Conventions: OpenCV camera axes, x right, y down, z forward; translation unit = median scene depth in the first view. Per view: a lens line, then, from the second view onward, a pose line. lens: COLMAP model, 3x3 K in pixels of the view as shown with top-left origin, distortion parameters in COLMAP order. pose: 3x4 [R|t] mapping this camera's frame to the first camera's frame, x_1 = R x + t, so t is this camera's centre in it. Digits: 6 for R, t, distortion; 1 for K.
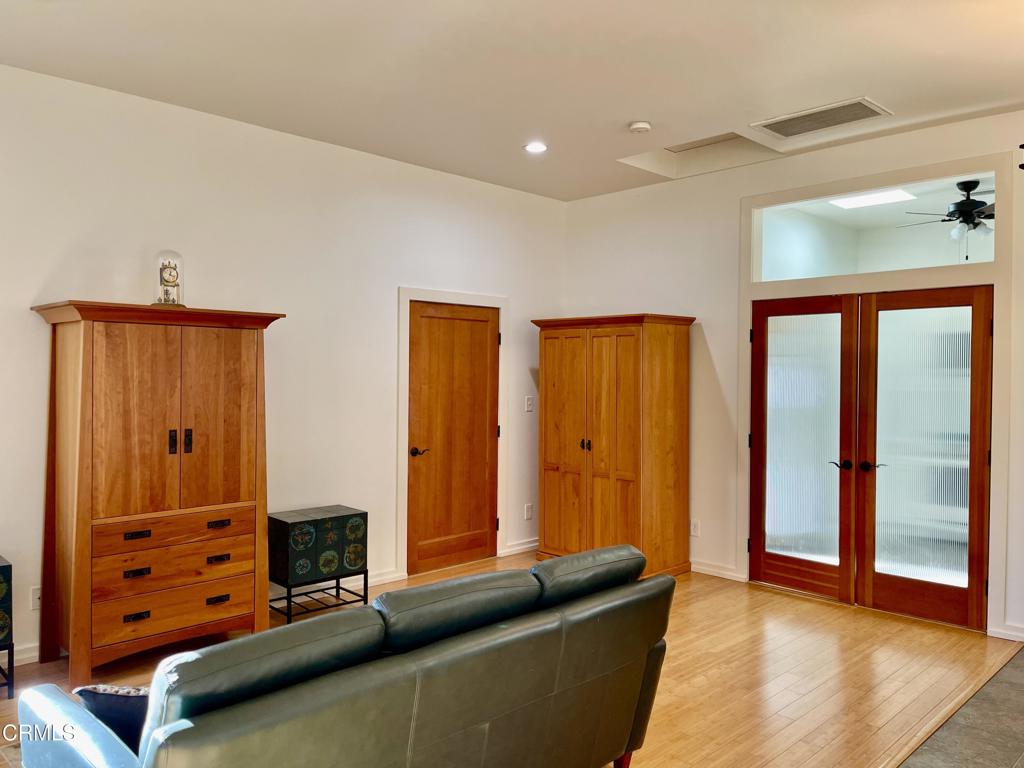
lens RADIAL K [[774.8, 0, 516.2], [0, 774.8, 380.5], [0, 0, 1]] dist [0.074305, -0.102249]
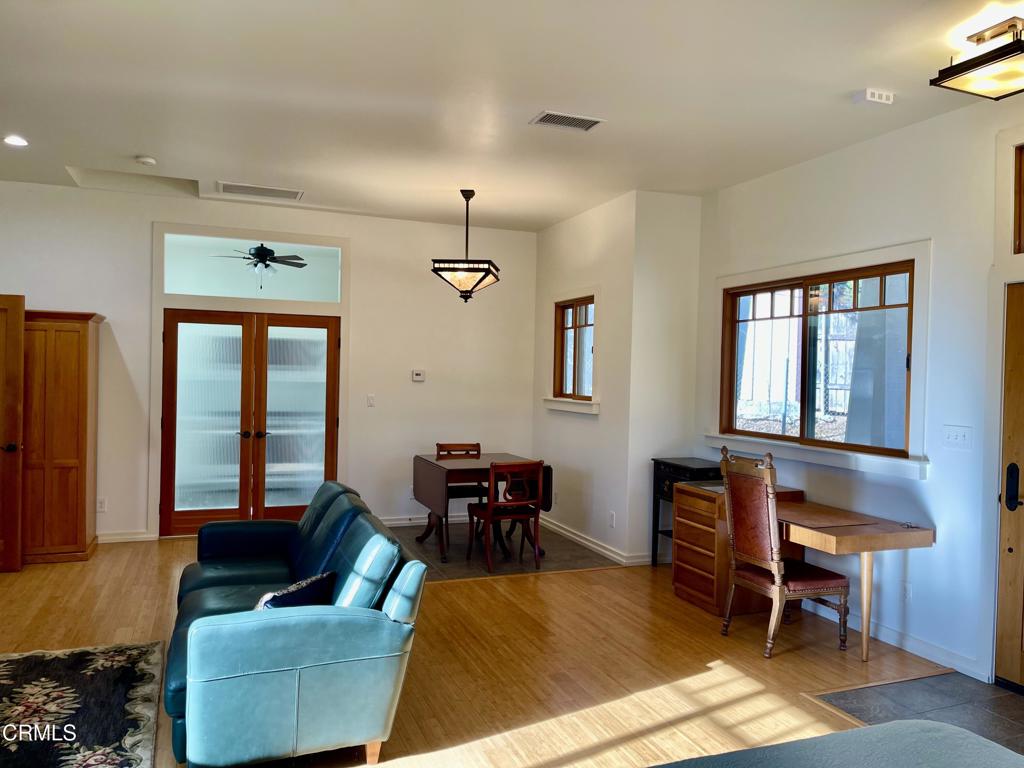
lens RADIAL K [[774.8, 0, 522.6], [0, 774.8, 385.5], [0, 0, 1]] dist [0.074305, -0.102249]
pose [[0.390055, -0.014044, 0.920685, -0.691563], [-0.010053, 0.999759, 0.019509, -0.012253], [-0.920737, -0.016865, 0.389820, 0.004606]]
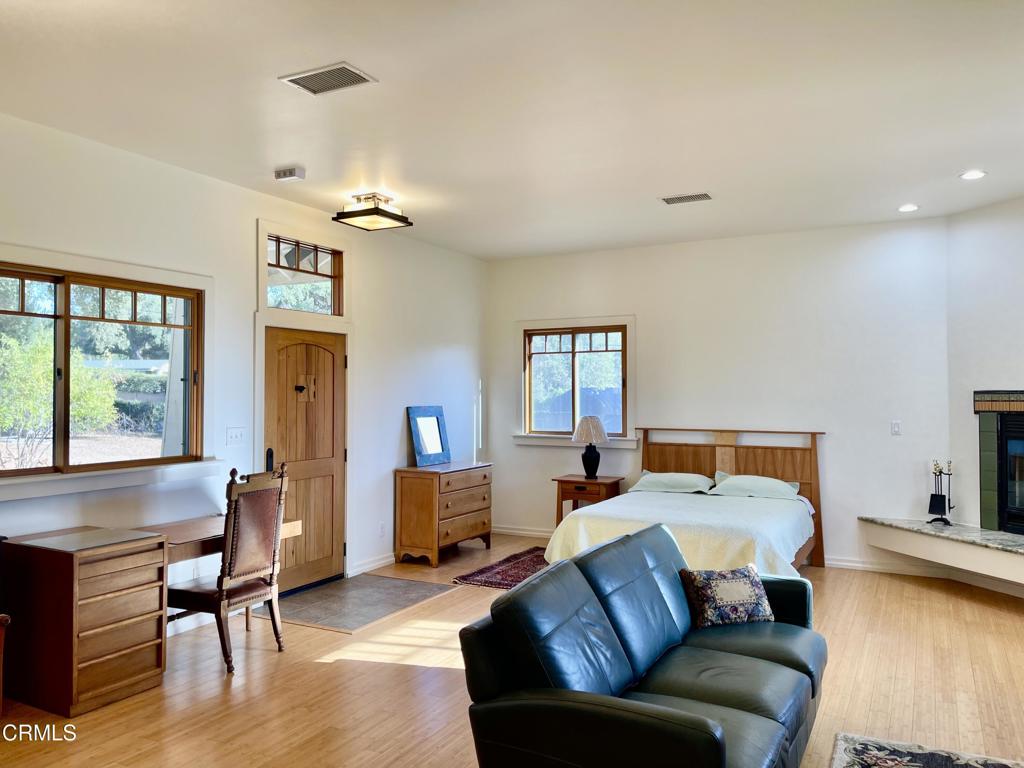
lens RADIAL K [[774.8, 0, 516.0], [0, 774.8, 388.2], [0, 0, 1]] dist [0.074305, -0.102249]
pose [[-0.955029, -0.009330, -0.296366, 0.235413], [-0.009468, 0.999955, -0.000968, -0.015103], [0.296361, 0.001882, -0.955074, 1.084519]]
